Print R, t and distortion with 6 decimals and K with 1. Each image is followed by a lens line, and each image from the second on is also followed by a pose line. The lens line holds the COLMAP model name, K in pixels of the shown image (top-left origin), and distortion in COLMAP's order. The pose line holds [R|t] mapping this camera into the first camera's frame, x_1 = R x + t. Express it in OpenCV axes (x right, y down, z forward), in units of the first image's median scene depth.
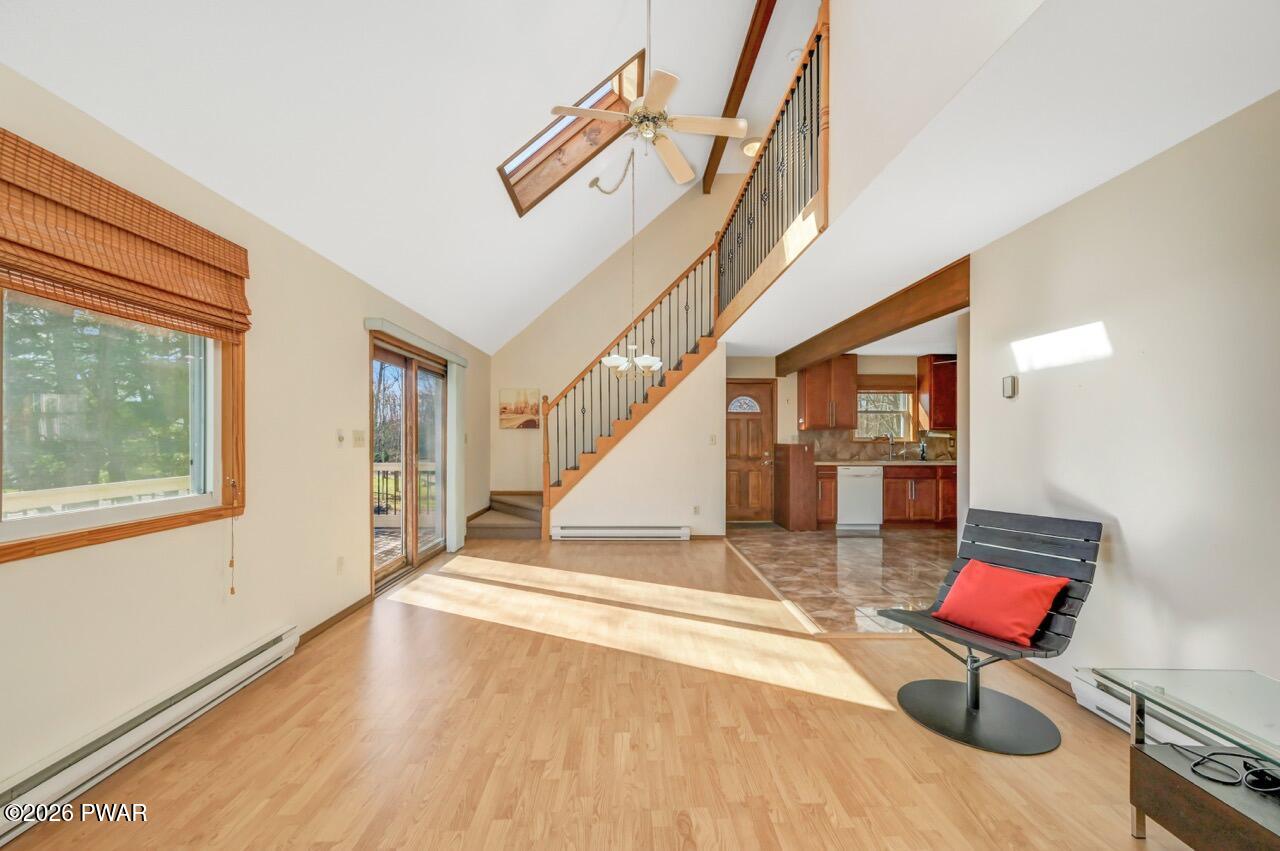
lens RADIAL K [[512.2, 0, 632.5], [0, 512.2, 436.4], [0, 0, 1]] dist [0.000323, 0.000439]
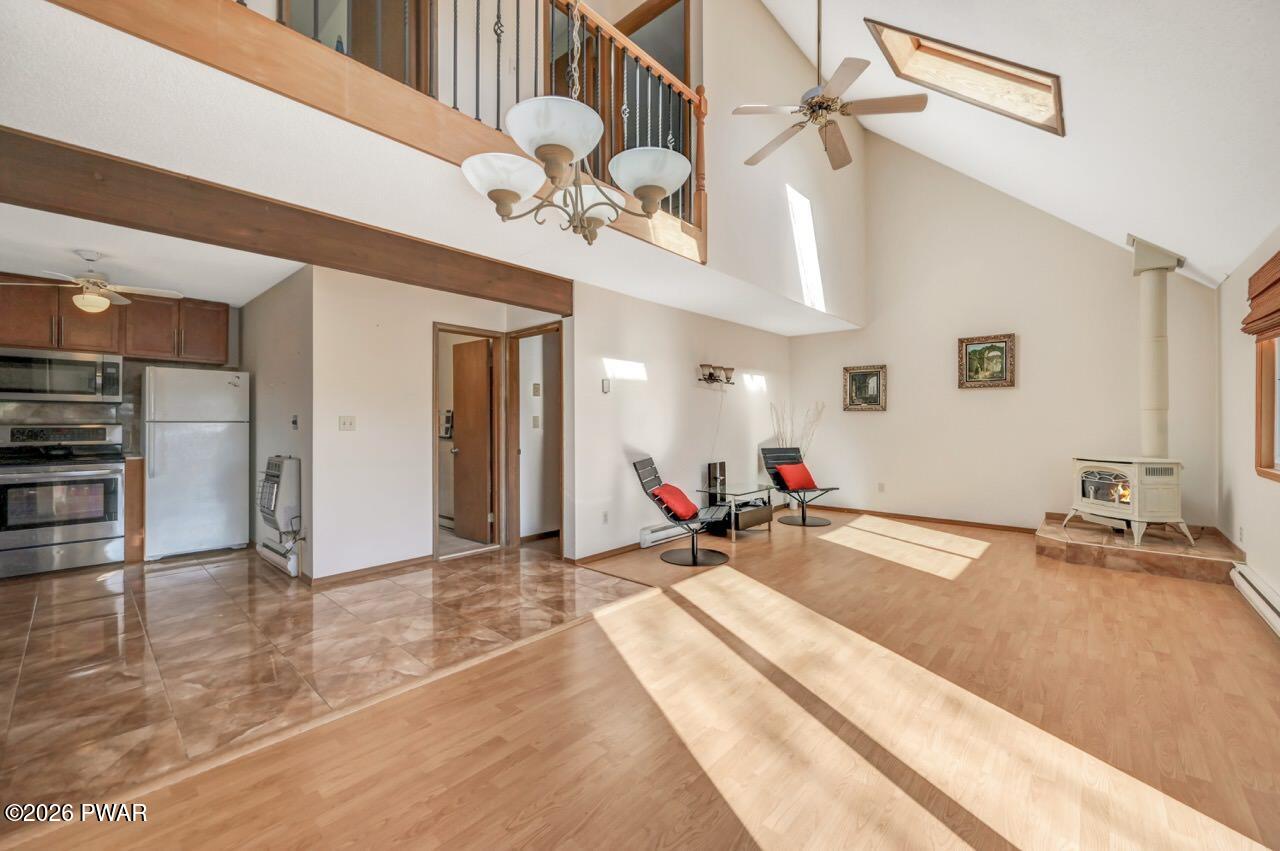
lens RADIAL K [[512.2, 0, 637.8], [0, 512.2, 424.7], [0, 0, 1]] dist [0.000323, 0.000439]
pose [[-0.730172, -0.006221, 0.683235, -0.169351], [-0.001744, 0.999972, 0.007242, 0.004621], [-0.683261, 0.004097, -0.730163, 0.833281]]
